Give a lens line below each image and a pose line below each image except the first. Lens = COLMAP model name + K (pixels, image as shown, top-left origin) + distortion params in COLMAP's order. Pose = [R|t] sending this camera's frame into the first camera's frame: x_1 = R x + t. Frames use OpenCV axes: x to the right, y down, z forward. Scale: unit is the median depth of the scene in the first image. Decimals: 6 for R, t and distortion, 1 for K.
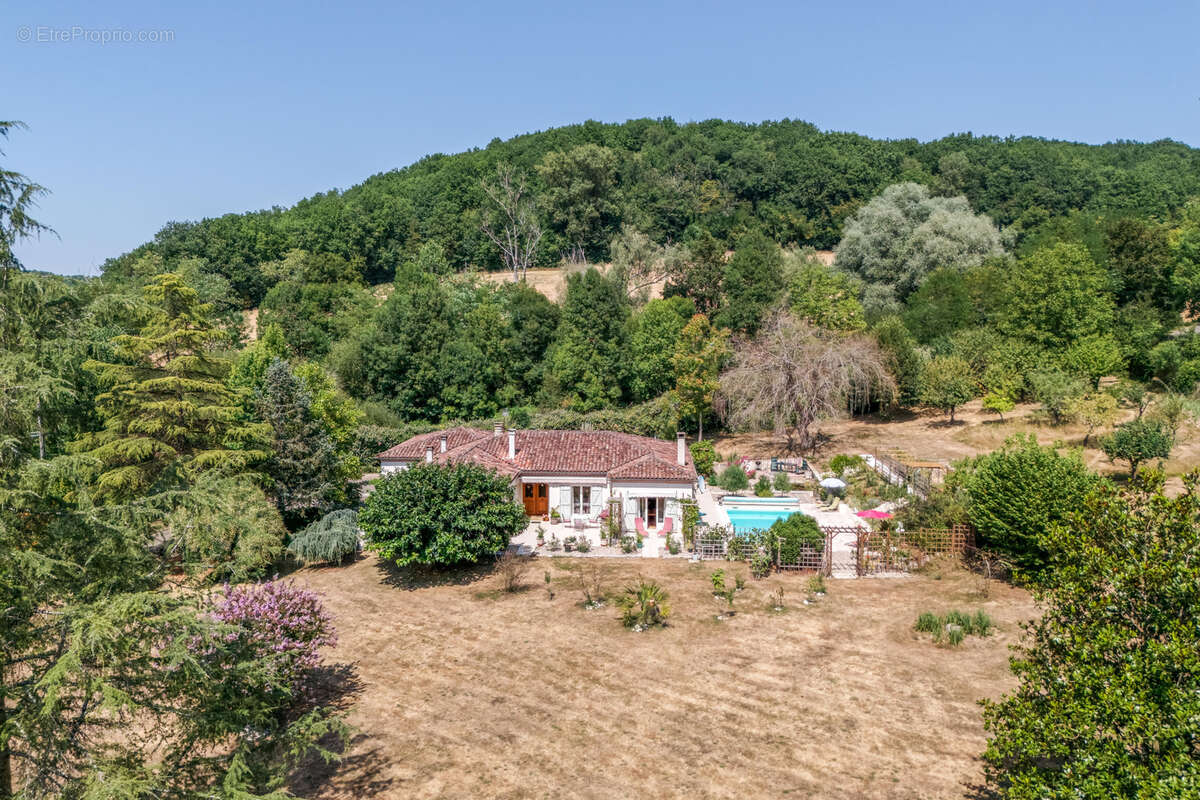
lens RADIAL K [[878.0, 0, 596.4], [0, 878.0, 418.3], [0, 0, 1]] dist [0.074187, -0.070986]
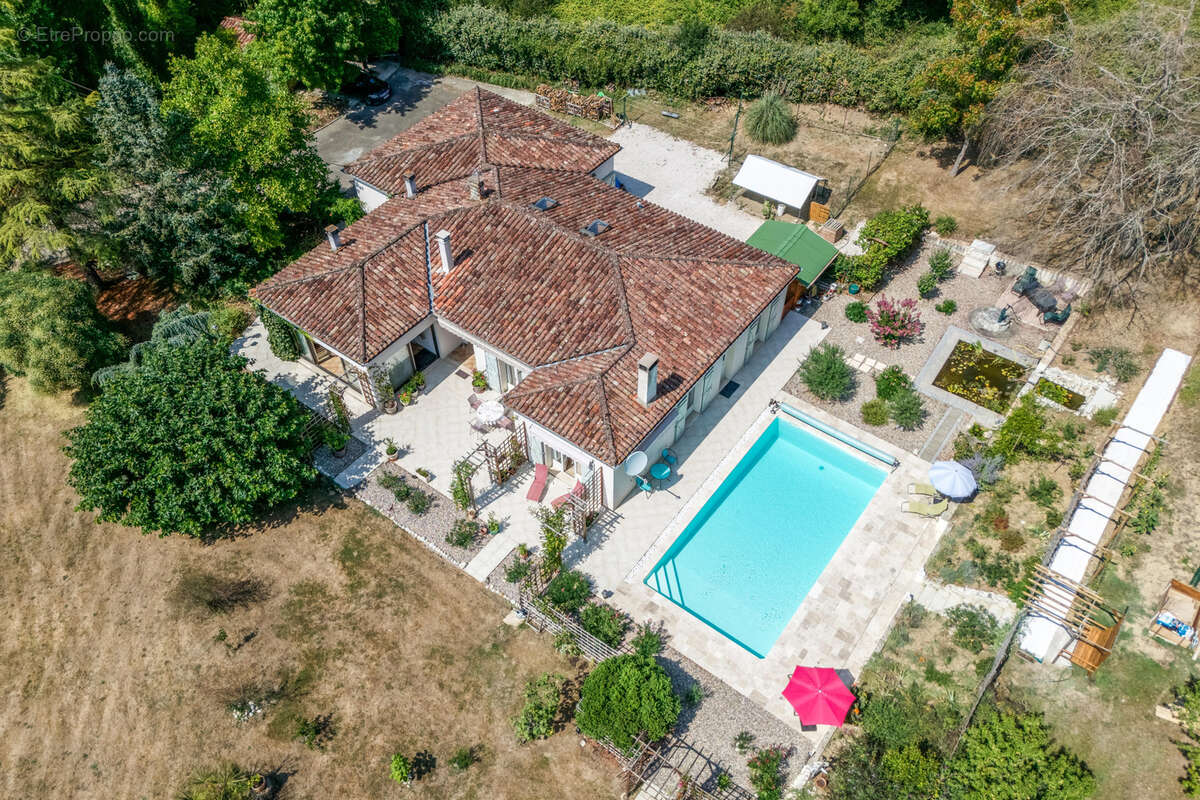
lens RADIAL K [[878.0, 0, 600.7], [0, 878.0, 410.6], [0, 0, 1]] dist [0.074187, -0.070986]
pose [[0.831539, 0.413077, -0.371364, 0.186758], [-0.052517, 0.724032, 0.687764, -0.220245], [0.552978, -0.552400, 0.623754, 0.384971]]
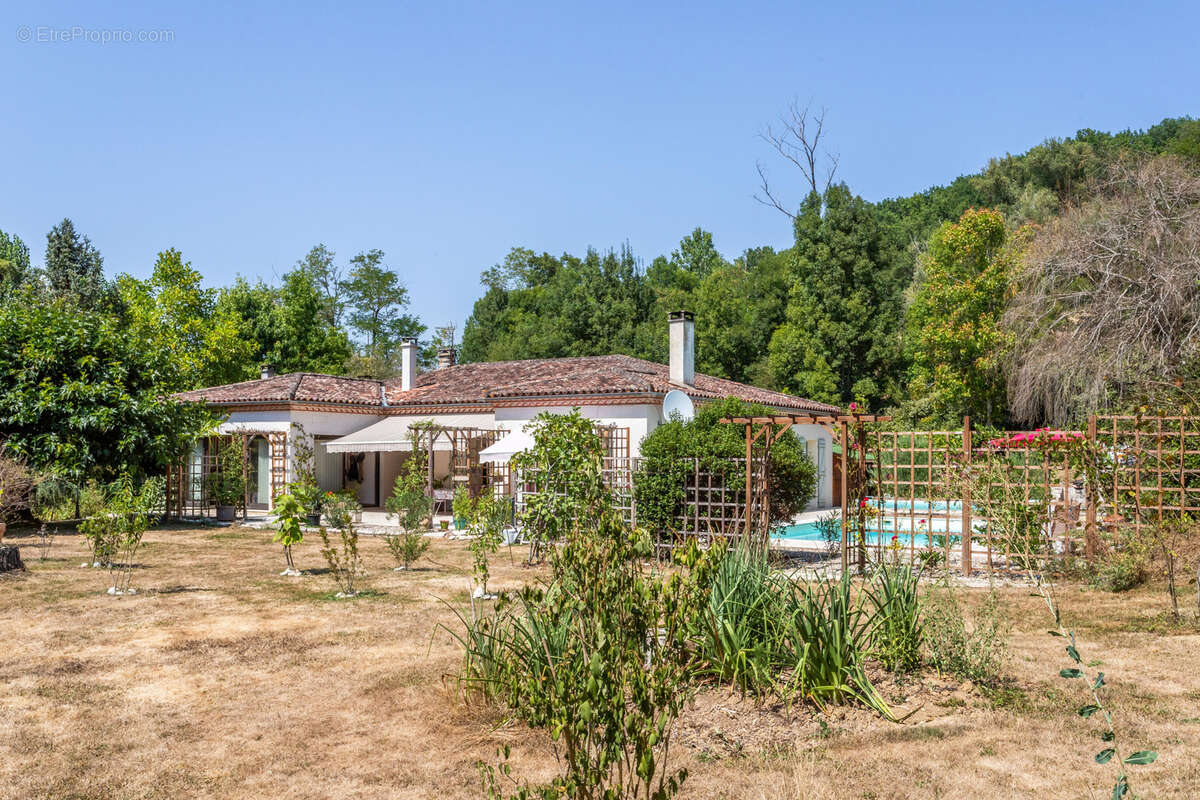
lens RADIAL K [[1058.0, 0, 600.7], [0, 1058.0, 438.5], [0, 0, 1]] dist [-0.003441, 0.031602]
pose [[0.870478, -0.009003, -0.492125, 0.202843], [-0.057701, 0.991072, -0.120194, 0.091472], [0.488814, 0.133022, 0.862187, 0.336039]]
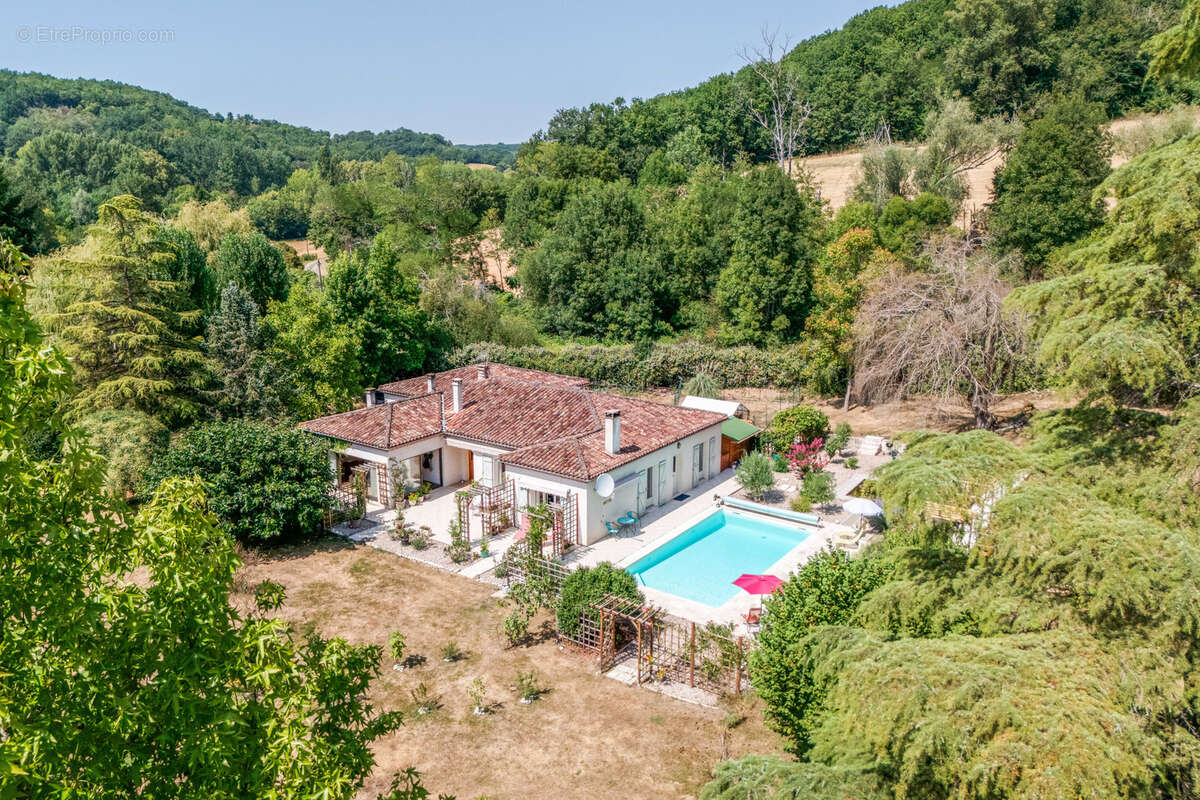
lens RADIAL K [[878.0, 0, 600.3], [0, 878.0, 404.8], [0, 0, 1]] dist [0.074187, -0.070986]
pose [[0.848258, 0.125629, -0.514467, 0.297346], [-0.059738, 0.987954, 0.142755, -0.059586], [0.526204, -0.090360, 0.845544, 0.229588]]
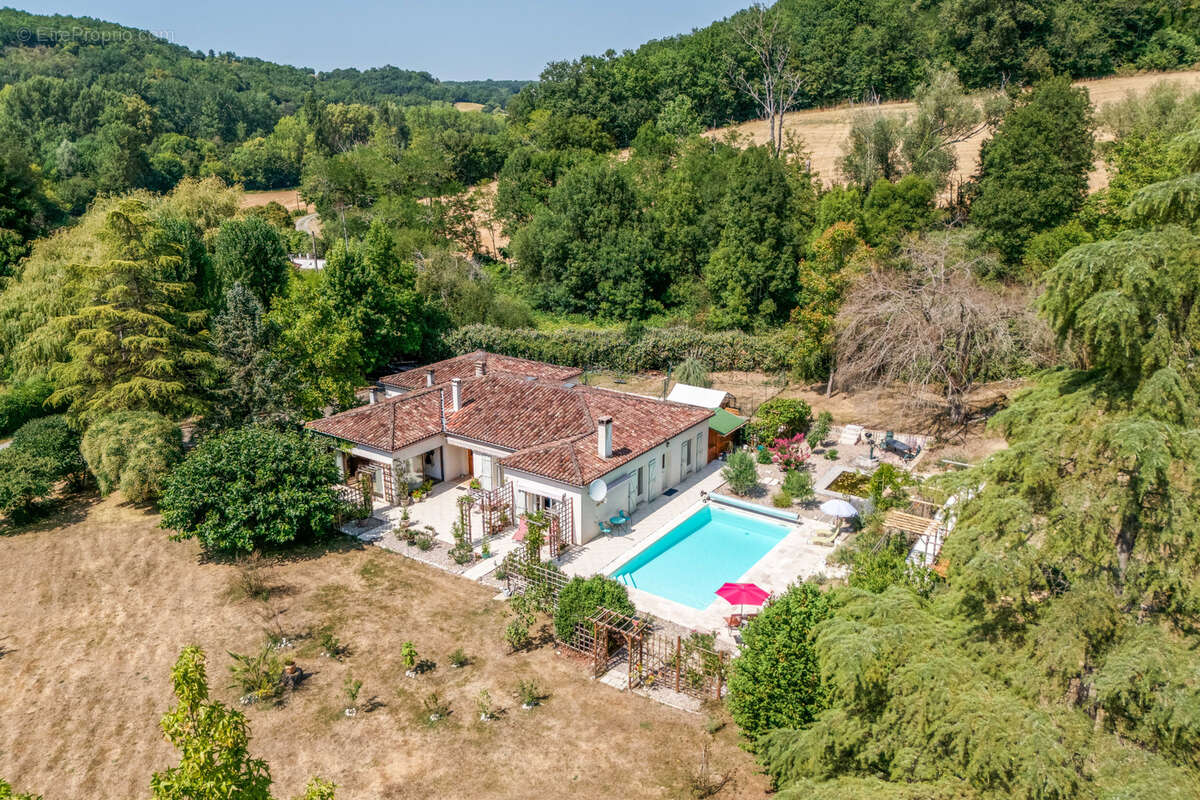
lens RADIAL K [[878.0, 0, 599.6], [0, 878.0, 401.7], [0, 0, 1]] dist [0.074187, -0.070986]
pose [[0.852921, 0.154873, -0.498538, 0.305645], [-0.058329, 0.977273, 0.203801, -0.099940], [0.518771, -0.144747, 0.842571, 0.210603]]
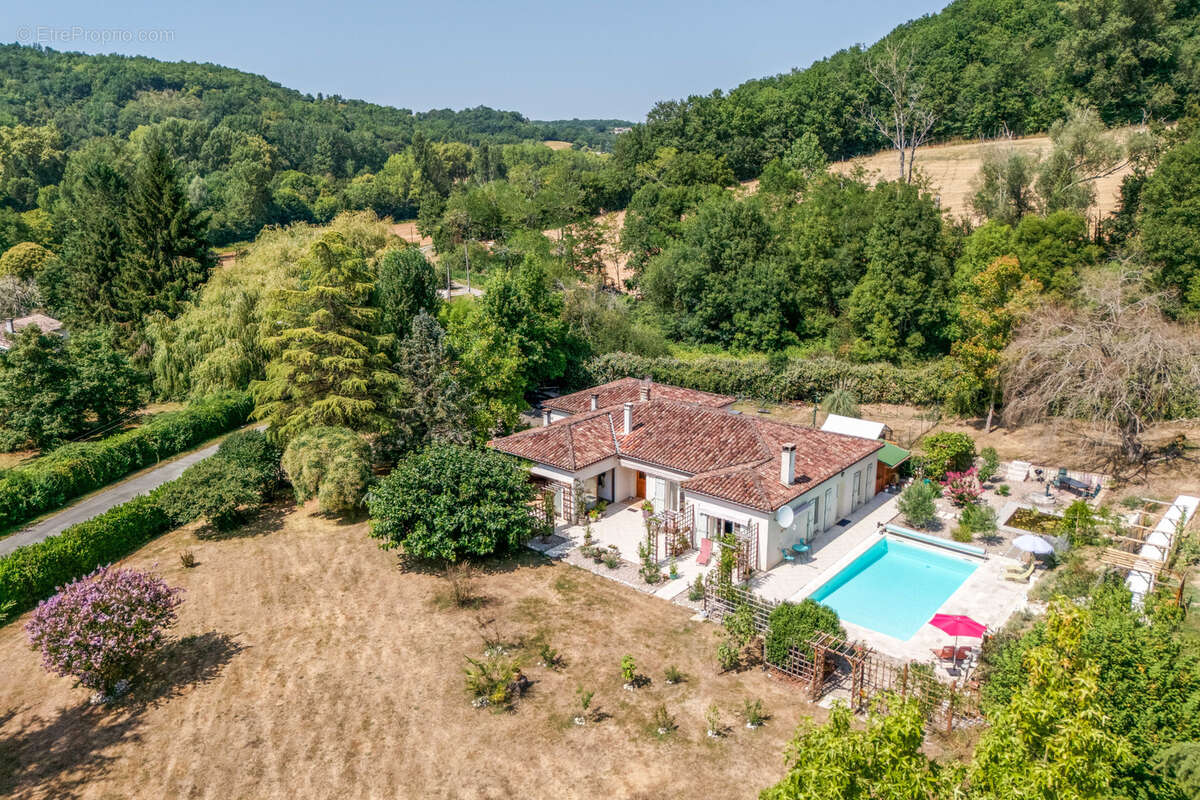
lens RADIAL K [[878.0, 0, 599.3], [0, 878.0, 380.7], [0, 0, 1]] dist [0.074187, -0.070986]
pose [[0.803877, 0.142552, -0.577460, 0.260886], [-0.067058, 0.986387, 0.150150, -0.094708], [0.591003, -0.081979, 0.802493, 0.162396]]
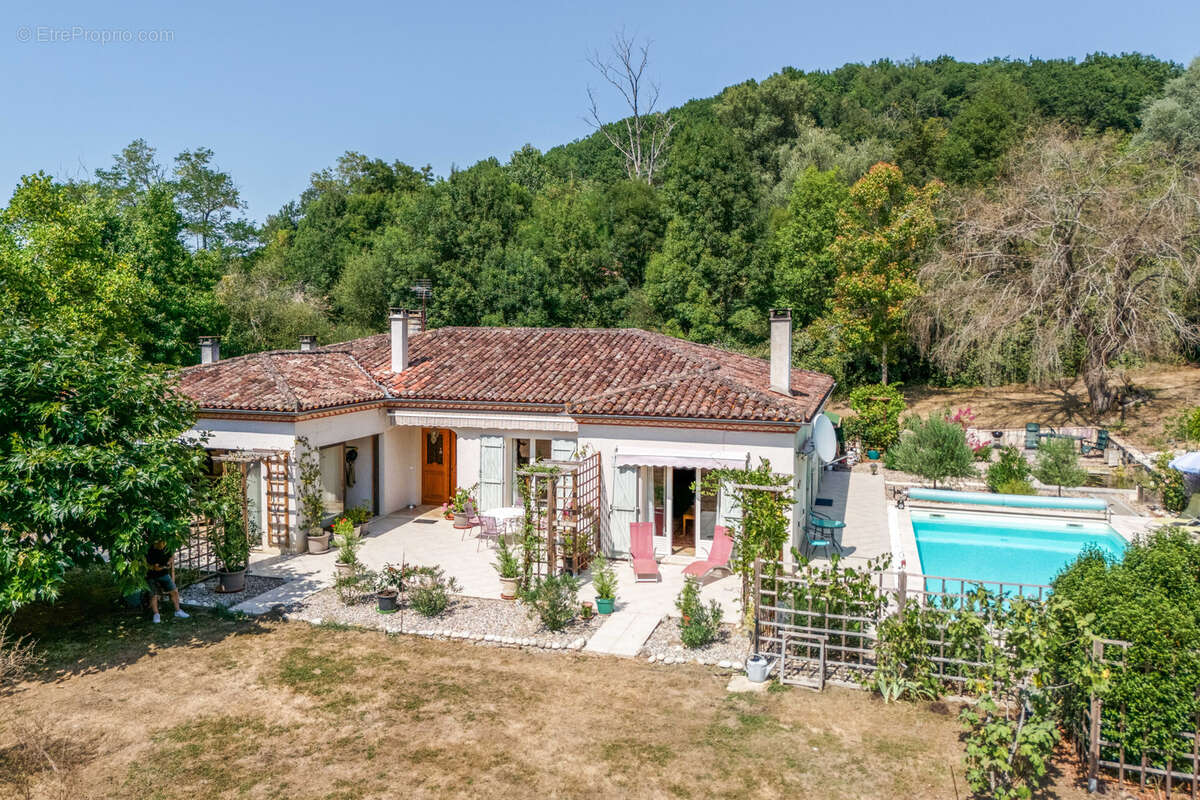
lens RADIAL K [[878.0, 0, 598.2], [0, 878.0, 379.0], [0, 0, 1]] dist [0.074187, -0.070986]
pose [[0.970822, 0.018137, -0.239113, 0.070524], [-0.030438, 0.998391, -0.047851, 0.043080], [0.237861, 0.053733, 0.969812, 0.383487]]
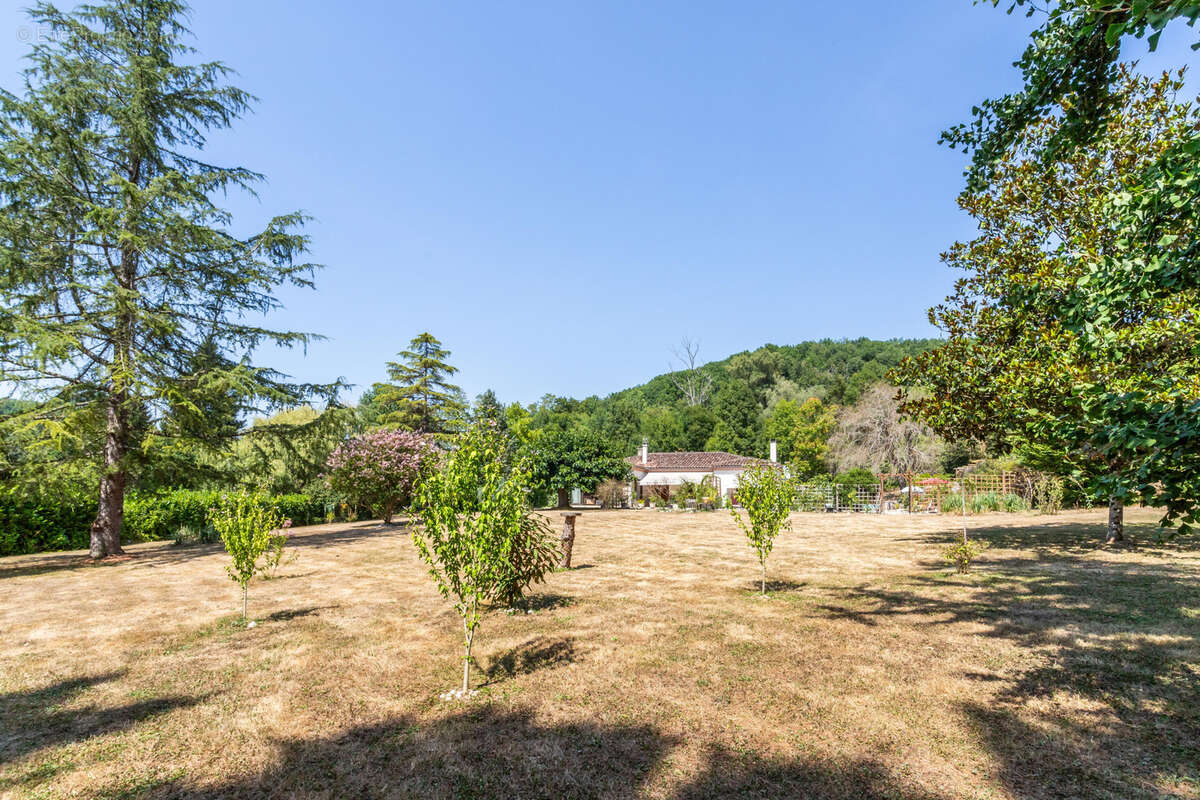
lens RADIAL K [[606.7, 0, 593.7], [0, 606.7, 458.8], [0, 0, 1]] dist [0.002344, 0.000126]
pose [[0.950390, -0.010210, -0.310894, 0.077904], [-0.050350, 0.981232, -0.186143, 0.140042], [0.306960, 0.192562, 0.932039, 0.067065]]
